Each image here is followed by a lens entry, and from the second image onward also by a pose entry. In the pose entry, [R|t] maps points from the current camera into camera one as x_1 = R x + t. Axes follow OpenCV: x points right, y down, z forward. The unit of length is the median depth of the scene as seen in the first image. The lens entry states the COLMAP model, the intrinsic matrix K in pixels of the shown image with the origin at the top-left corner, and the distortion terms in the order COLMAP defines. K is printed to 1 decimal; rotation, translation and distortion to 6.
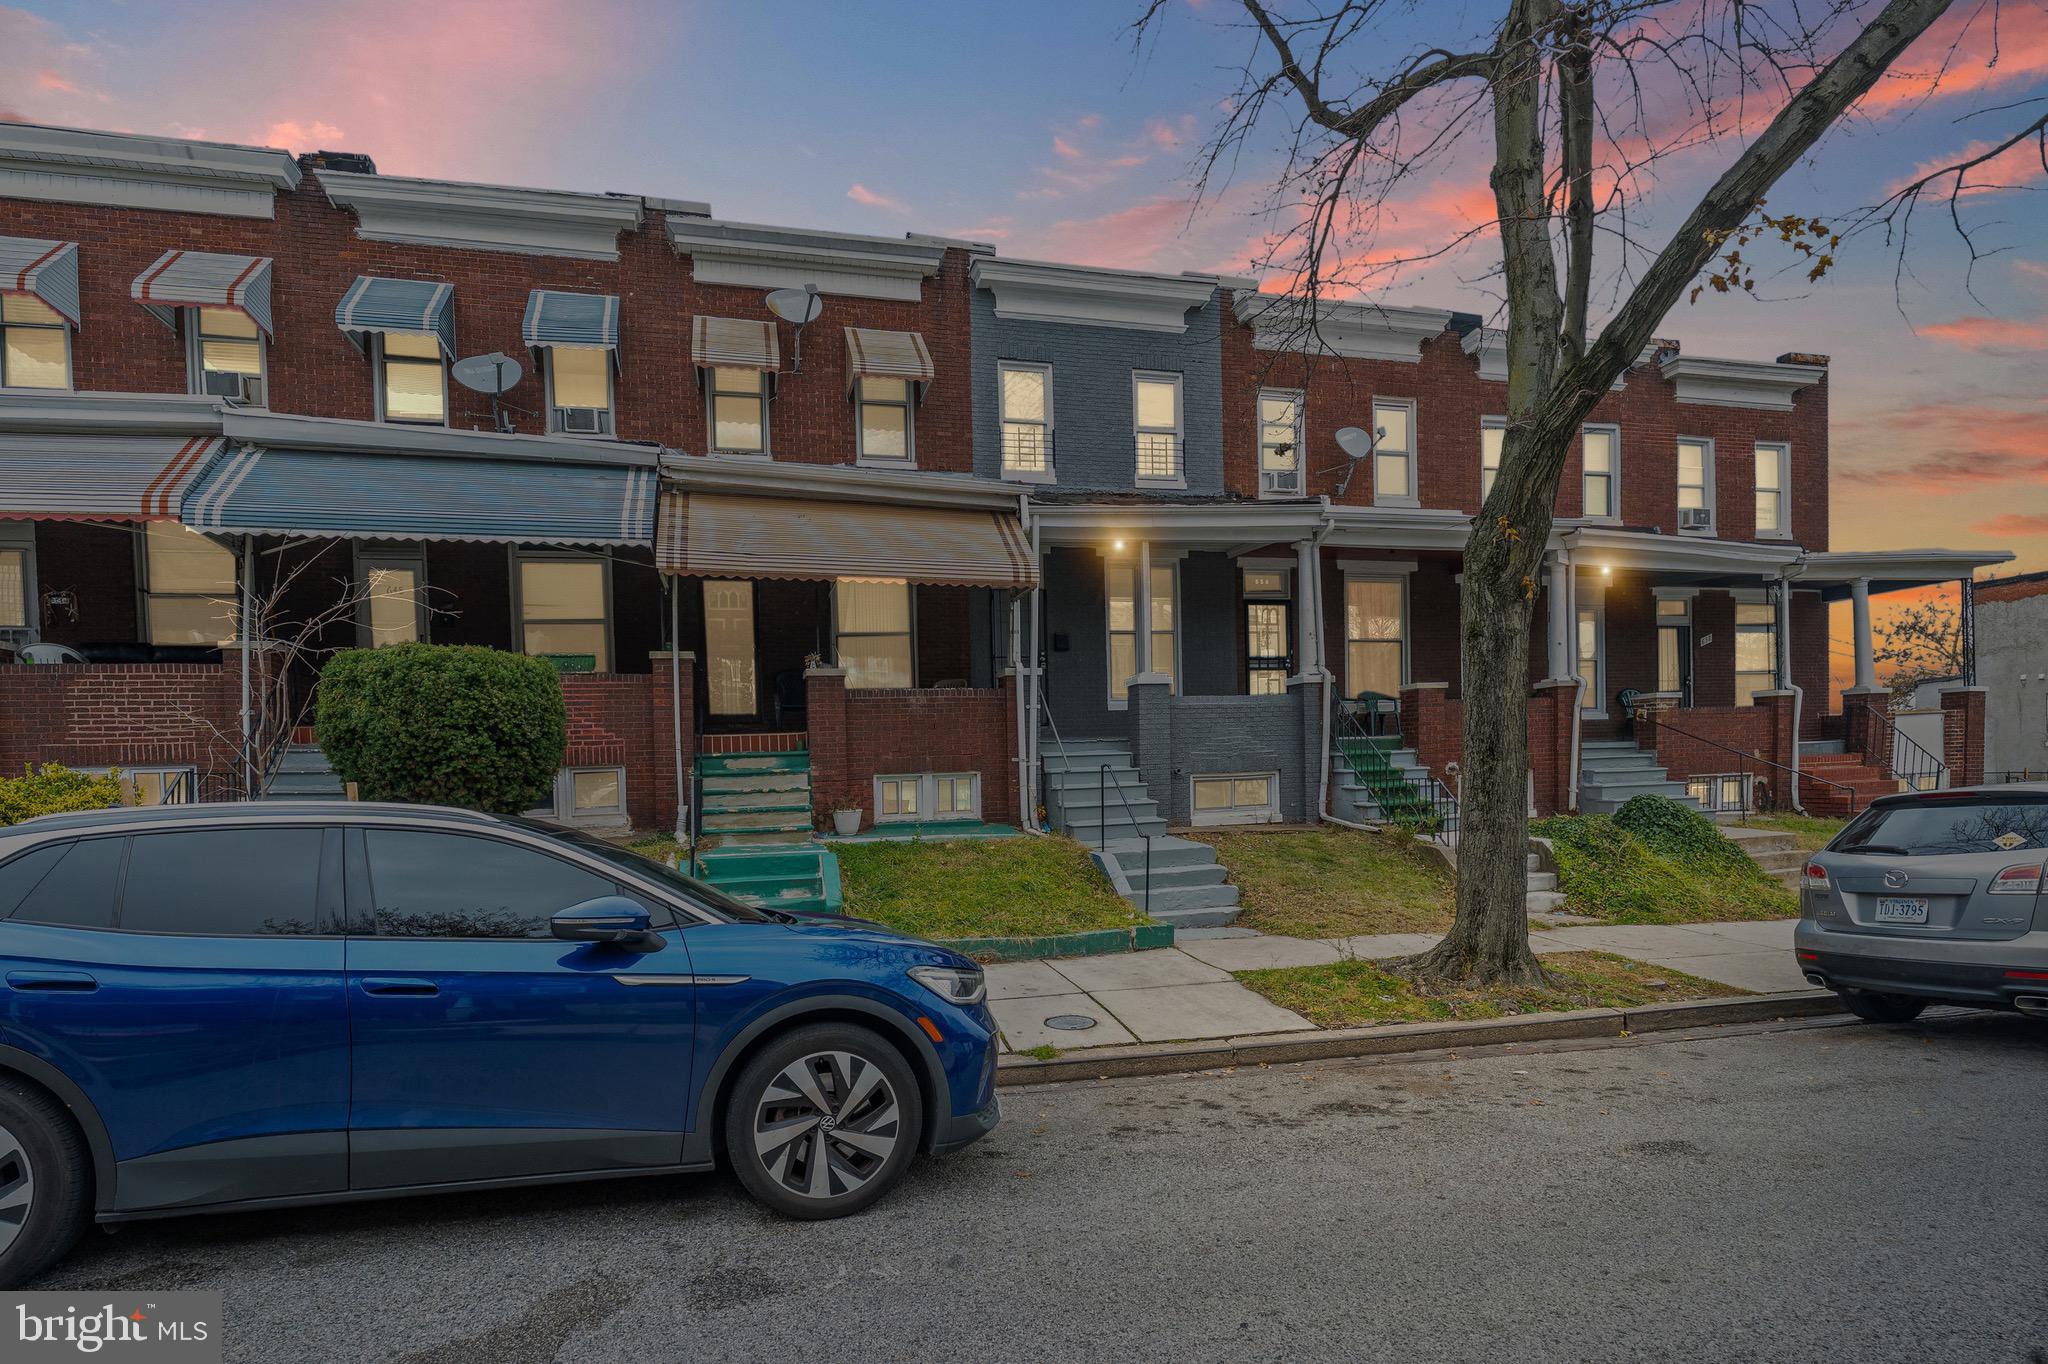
lens RADIAL K [[1051.7, 0, 1024.0], [0, 1051.7, 682.0], [0, 0, 1]] dist [-0.006628, -0.000301]
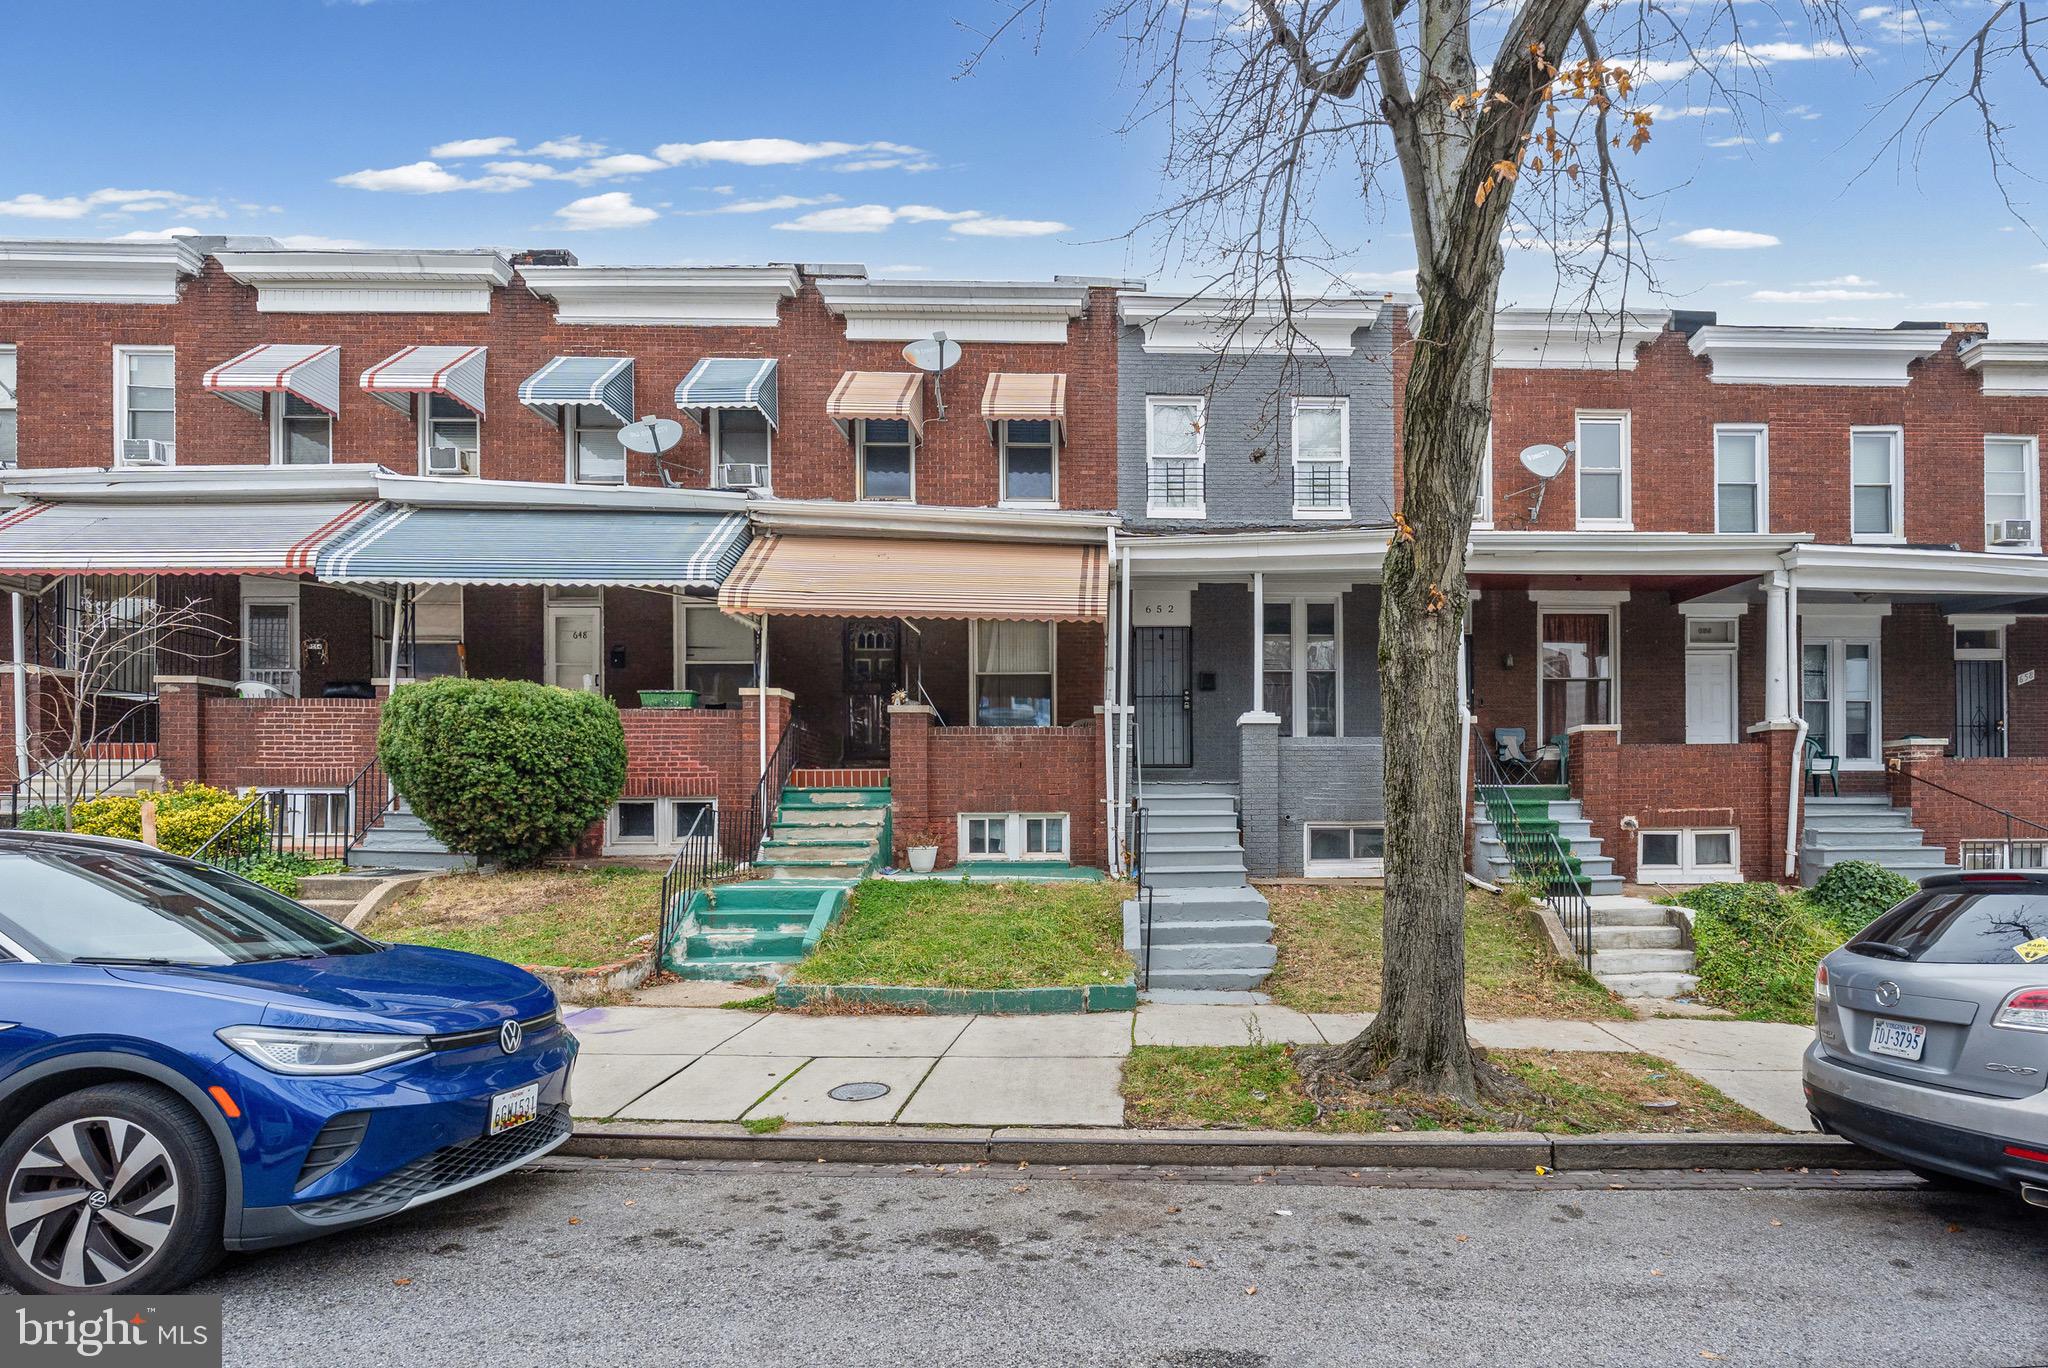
lens RADIAL K [[1030.0, 0, 1024.0], [0, 1030.0, 701.2], [0, 0, 1]] dist [-0.006953, 0.000216]
pose [[0.973041, 0.001944, -0.230622, 0.163829], [-0.007051, 0.999748, -0.021323, 0.003906], [0.230523, 0.022374, 0.972810, 0.073497]]
